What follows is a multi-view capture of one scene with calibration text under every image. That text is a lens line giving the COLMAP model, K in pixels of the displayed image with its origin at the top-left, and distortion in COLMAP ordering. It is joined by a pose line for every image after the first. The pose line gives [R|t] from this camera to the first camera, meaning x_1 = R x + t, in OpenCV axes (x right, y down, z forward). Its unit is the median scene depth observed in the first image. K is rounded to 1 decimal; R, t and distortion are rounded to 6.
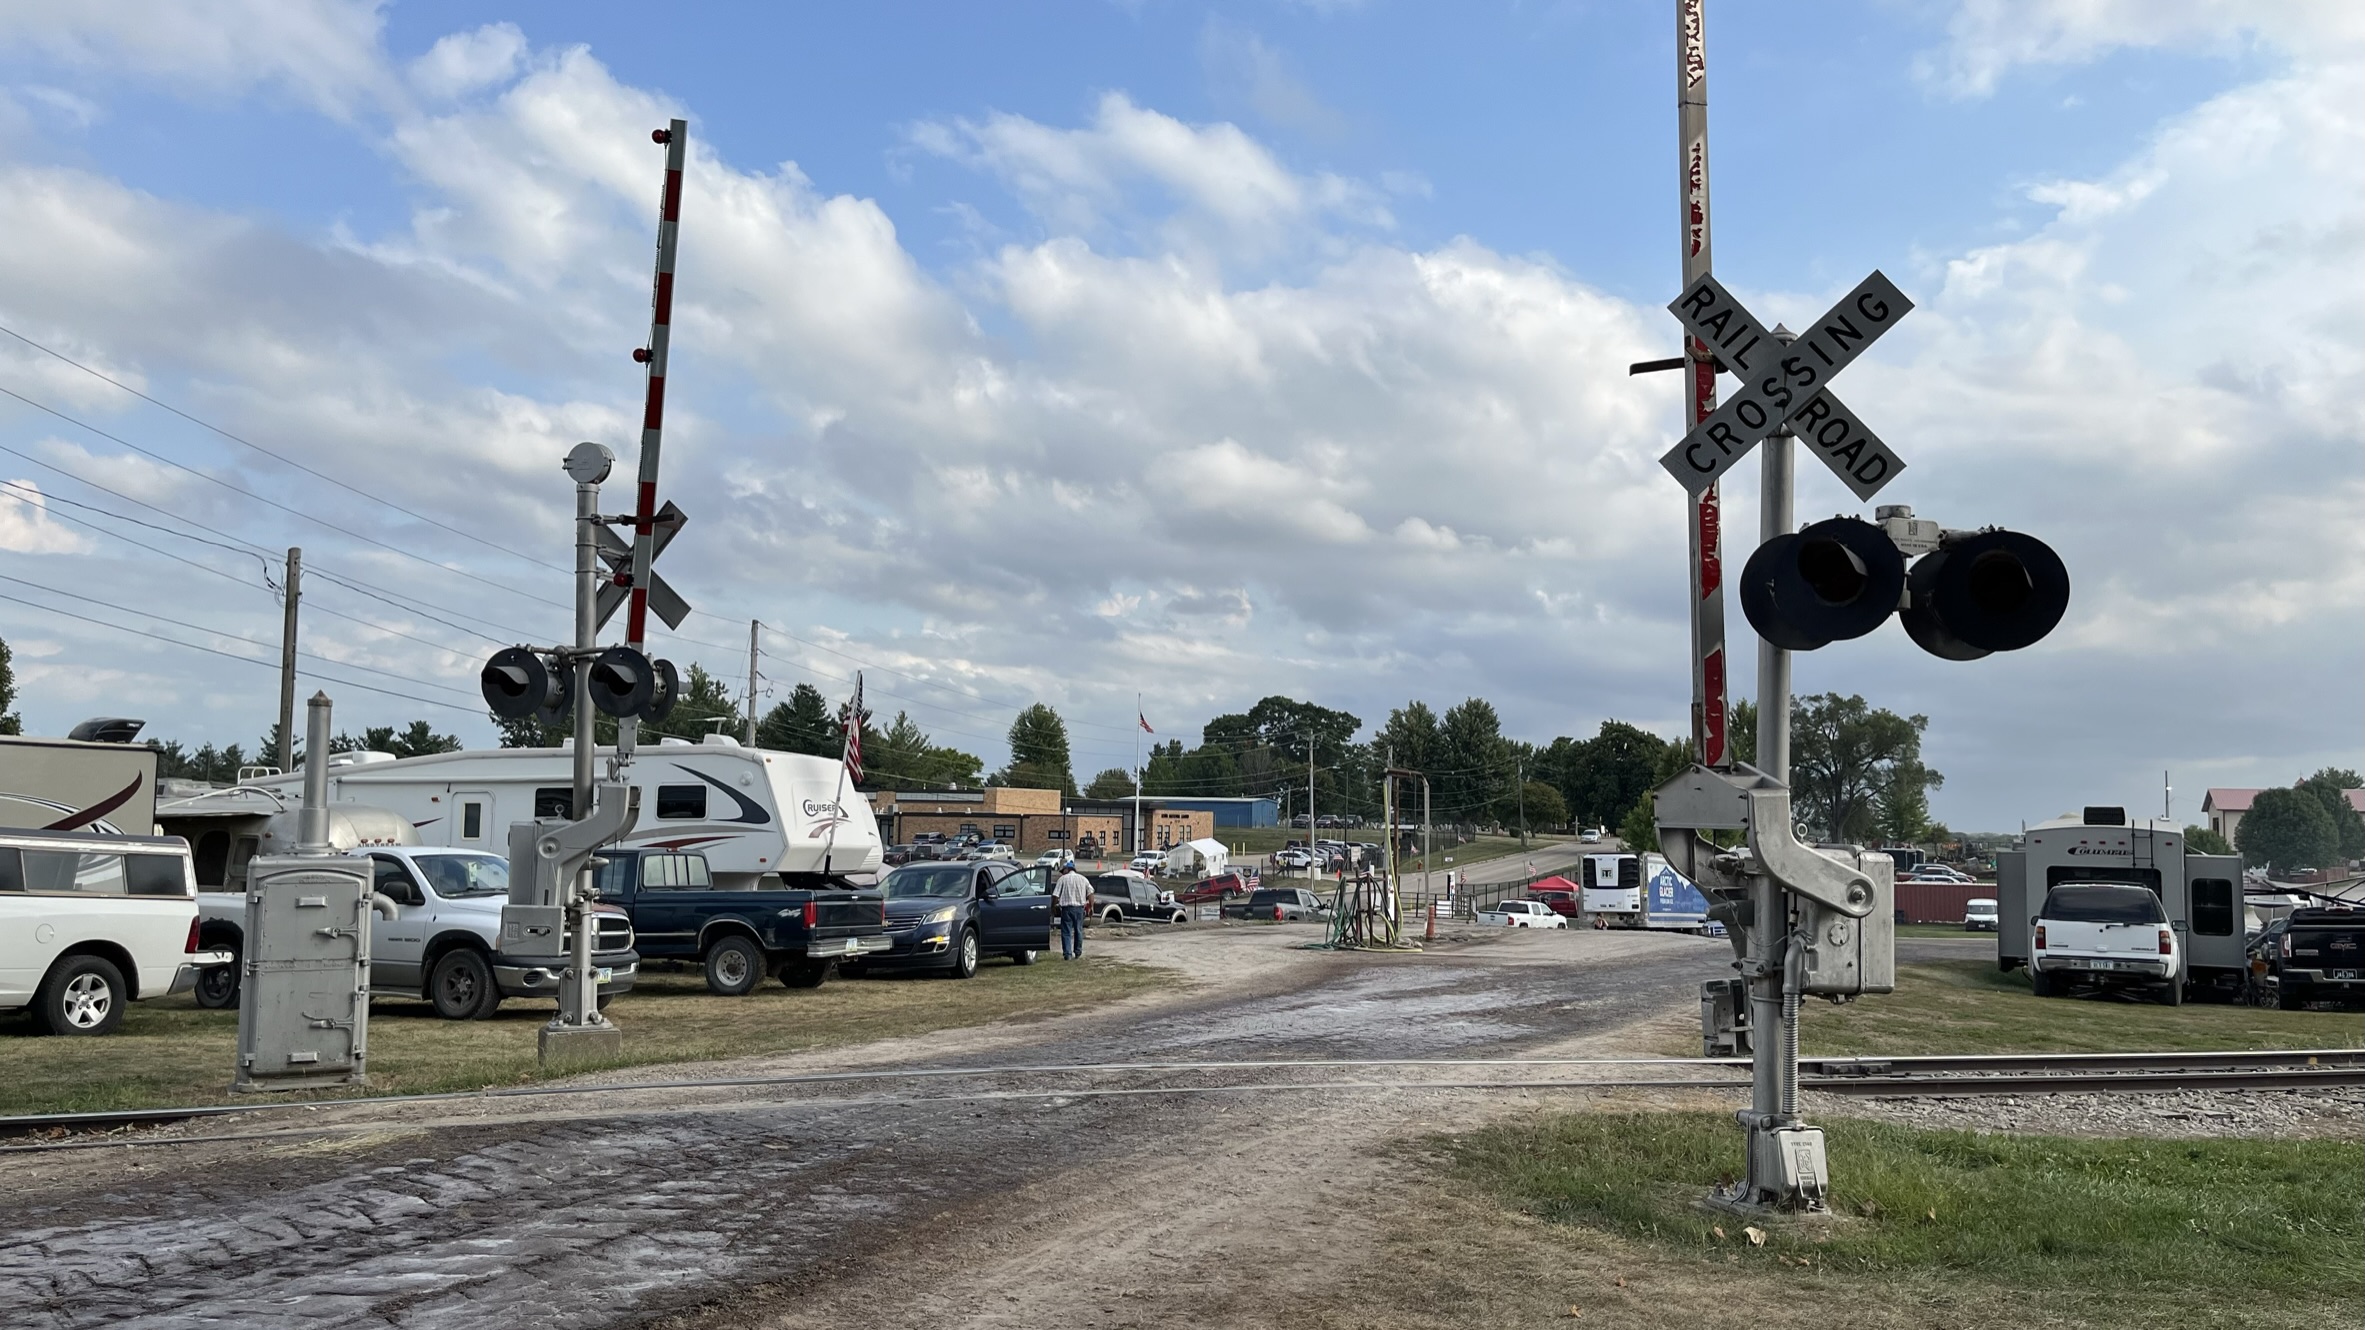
lens RADIAL K [[1808.1, 0, 1142.8], [0, 1808.1, 675.7], [0, 0, 1]] dist [0.089045, -0.087288]
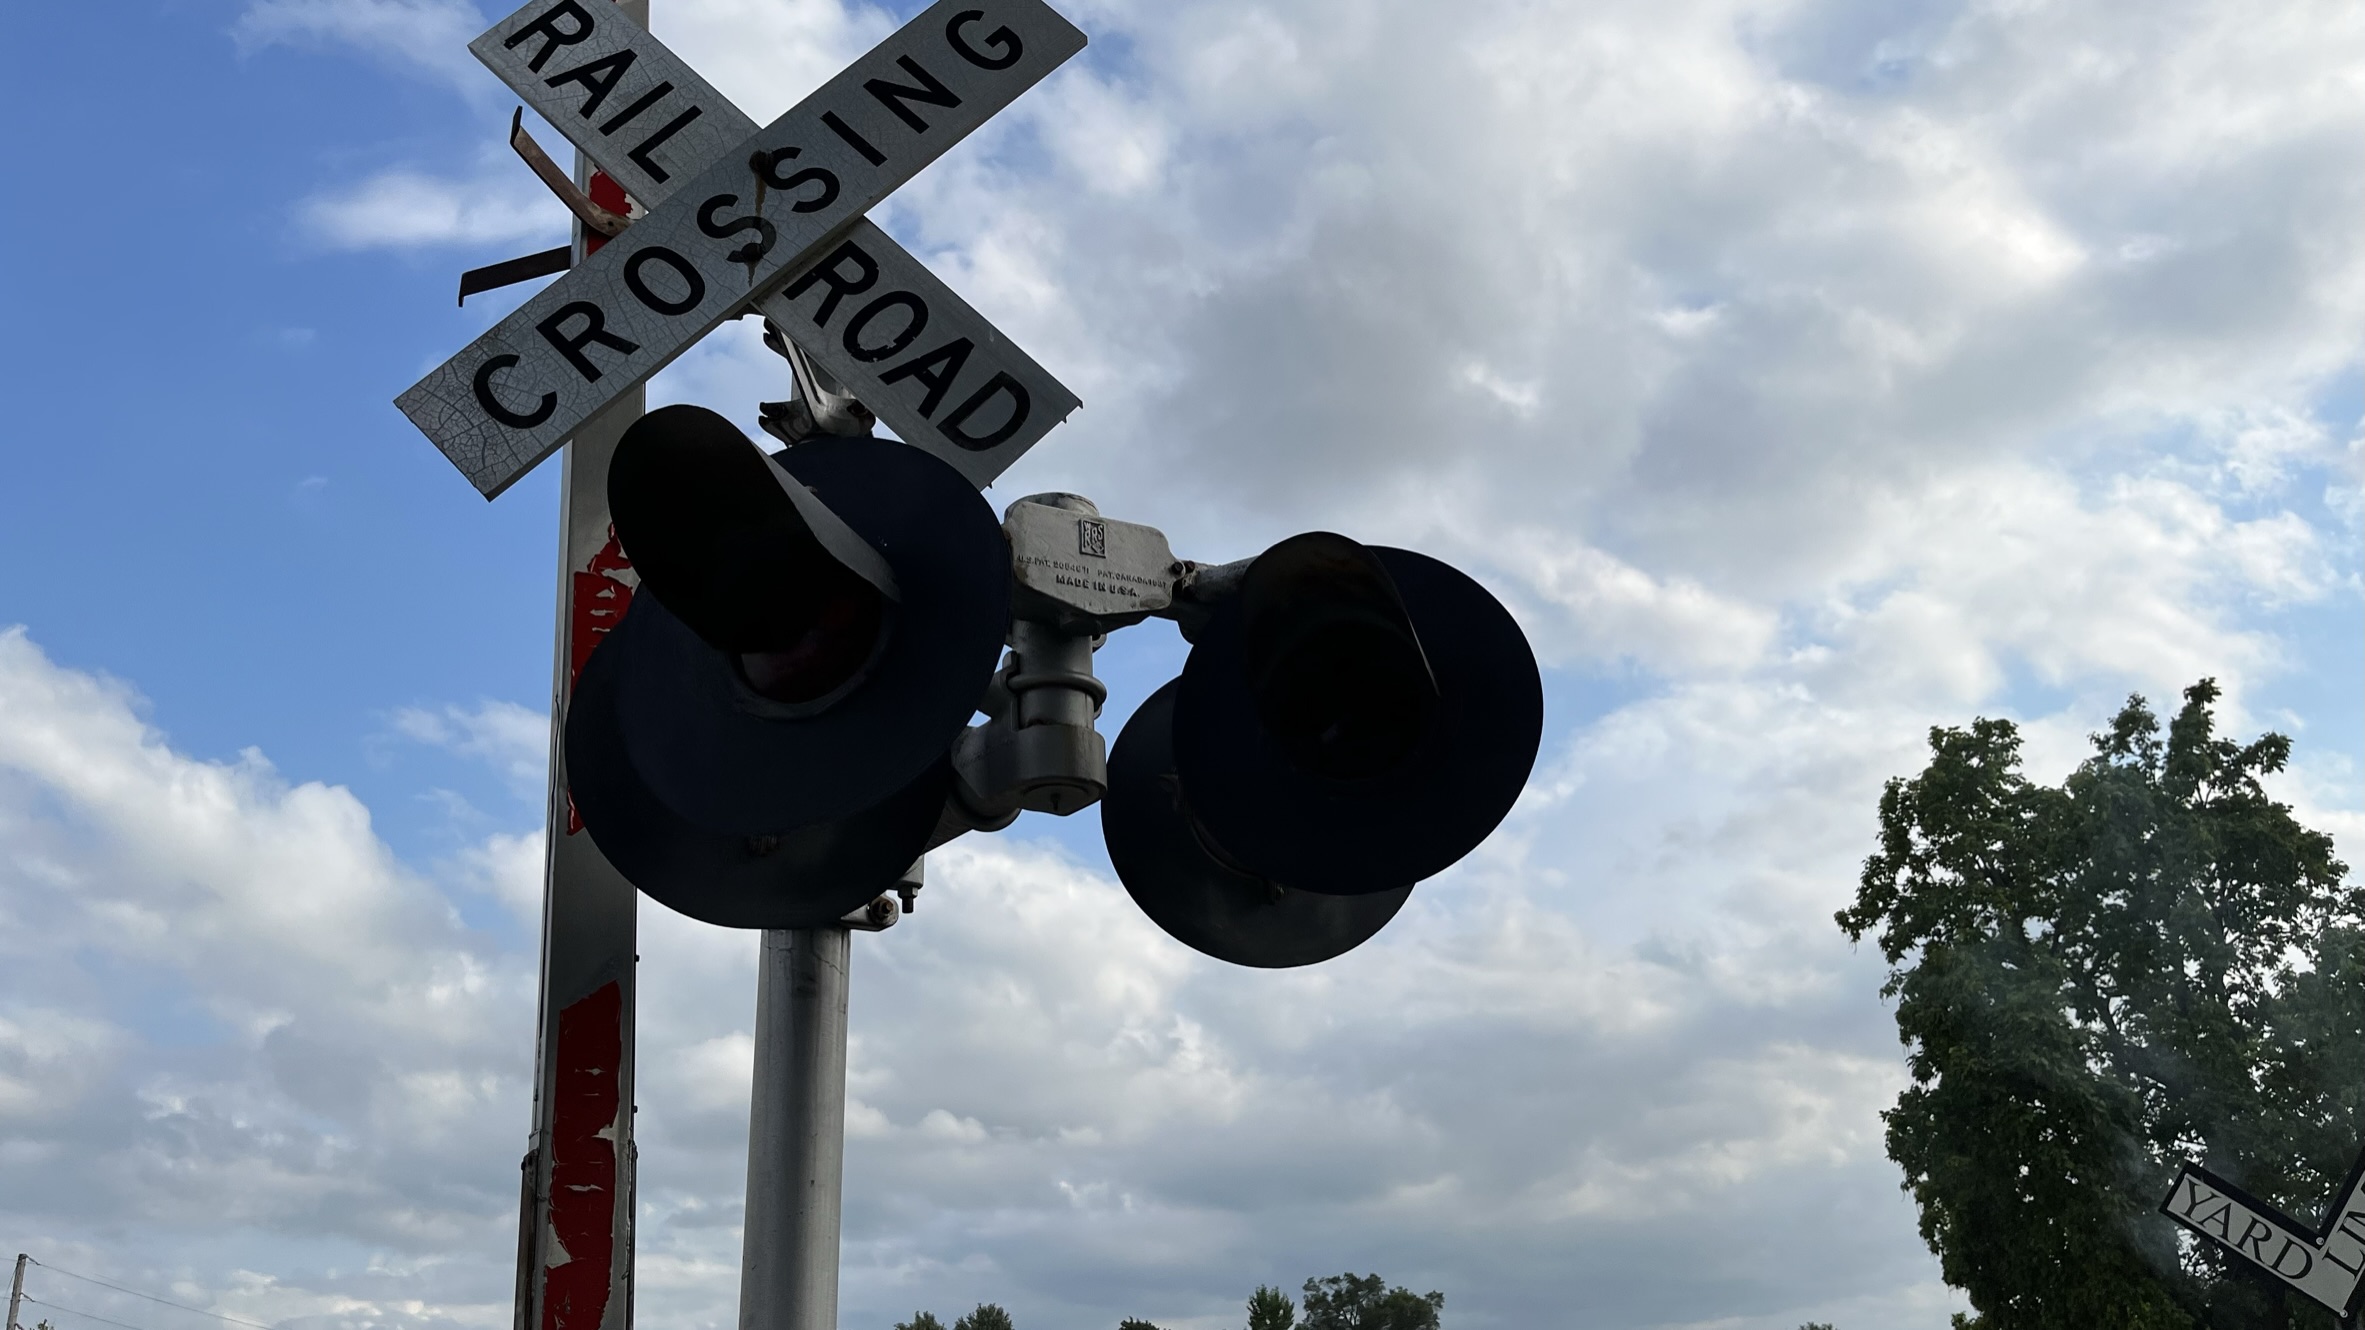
lens RADIAL K [[1661.4, 0, 1177.7], [0, 1661.4, 741.3], [0, 0, 1]] dist [0.047632, -0.051516]
pose [[0.967877, 0.020074, 0.250623, 0.052700], [0.059829, 0.949786, -0.307126, 0.006476], [-0.244203, 0.312255, 0.918075, 0.107377]]
